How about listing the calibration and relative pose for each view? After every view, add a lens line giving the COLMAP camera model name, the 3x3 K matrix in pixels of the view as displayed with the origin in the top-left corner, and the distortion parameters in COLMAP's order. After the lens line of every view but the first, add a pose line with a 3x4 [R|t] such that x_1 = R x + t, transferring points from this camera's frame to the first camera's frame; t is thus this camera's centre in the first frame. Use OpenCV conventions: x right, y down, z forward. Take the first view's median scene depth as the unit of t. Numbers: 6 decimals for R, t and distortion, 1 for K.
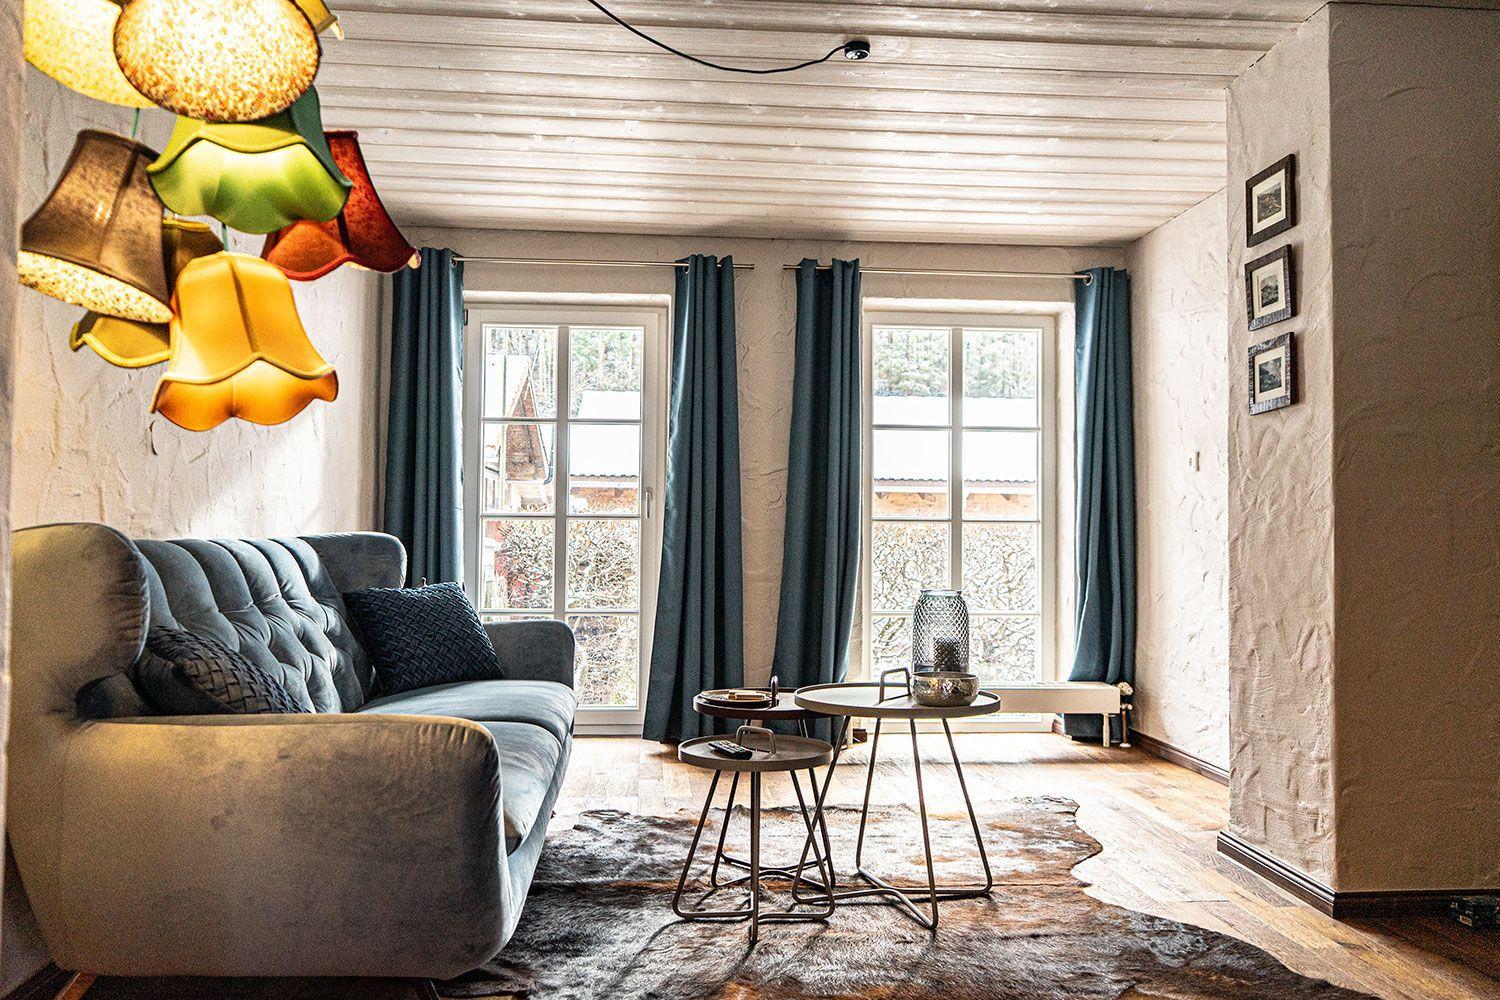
lens RADIAL K [[1196.9, 0, 750.0], [0, 1196.9, 500.0], [0, 0, 1]] dist [-0.011218, -0.007635]
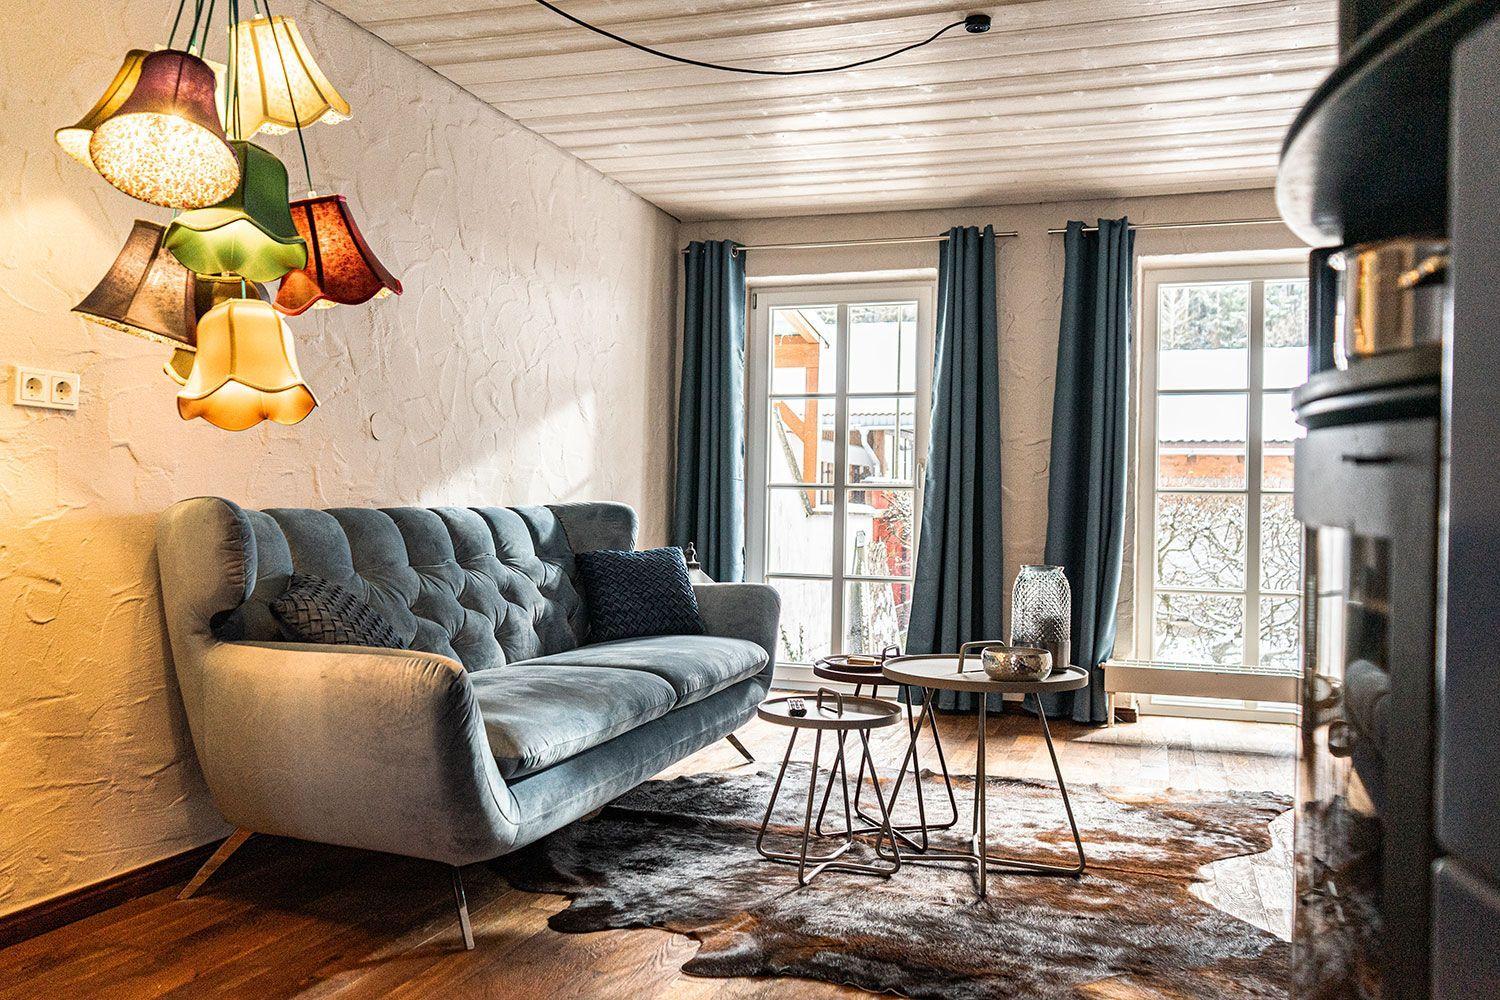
lens RADIAL K [[1214.2, 0, 750.0], [0, 1214.2, 500.0], [0, 0, 1]] dist [-0.007762, 0.014897]
pose [[0.916139, 0.007535, -0.400790, 0.298896], [0.004282, 0.999582, 0.028580, -0.007831], [0.400838, -0.027899, 0.915724, -0.013789]]
